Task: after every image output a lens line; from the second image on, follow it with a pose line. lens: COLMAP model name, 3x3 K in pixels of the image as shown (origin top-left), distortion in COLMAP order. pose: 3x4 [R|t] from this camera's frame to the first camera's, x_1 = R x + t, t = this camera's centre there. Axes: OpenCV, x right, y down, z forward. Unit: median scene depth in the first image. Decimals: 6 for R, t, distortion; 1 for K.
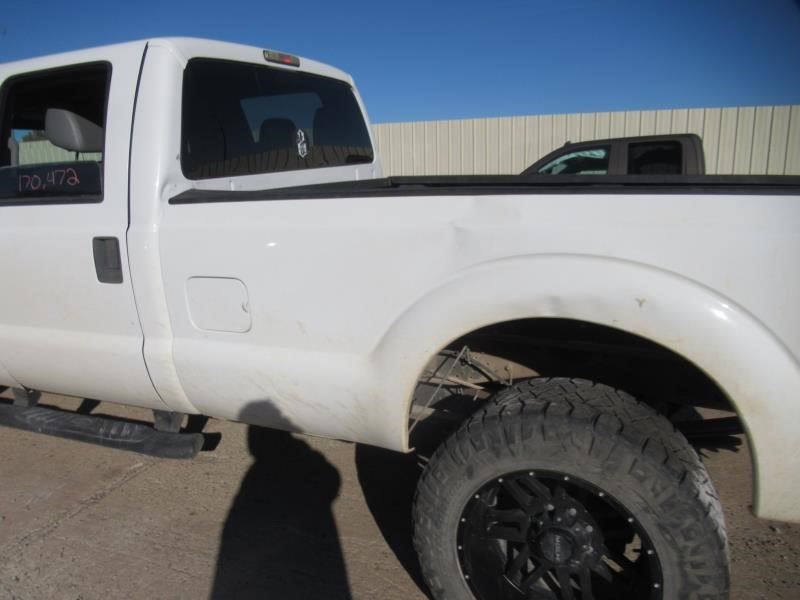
lens RADIAL K [[598.0, 0, 400.0], [0, 598.0, 300.0], [0, 0, 1]] dist [-0.102830, 0.140534]
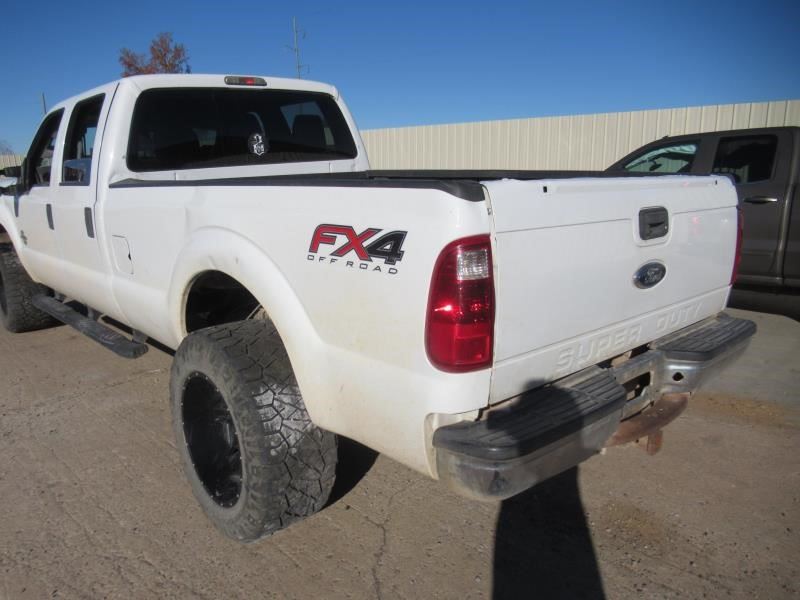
lens RADIAL K [[598.0, 0, 400.0], [0, 598.0, 300.0], [0, 0, 1]] dist [-0.102830, 0.140534]
pose [[0.924921, 0.101962, -0.366230, 0.534531], [-0.094055, 0.994786, 0.039418, -0.000330], [0.368340, -0.002013, 0.929689, -0.094370]]
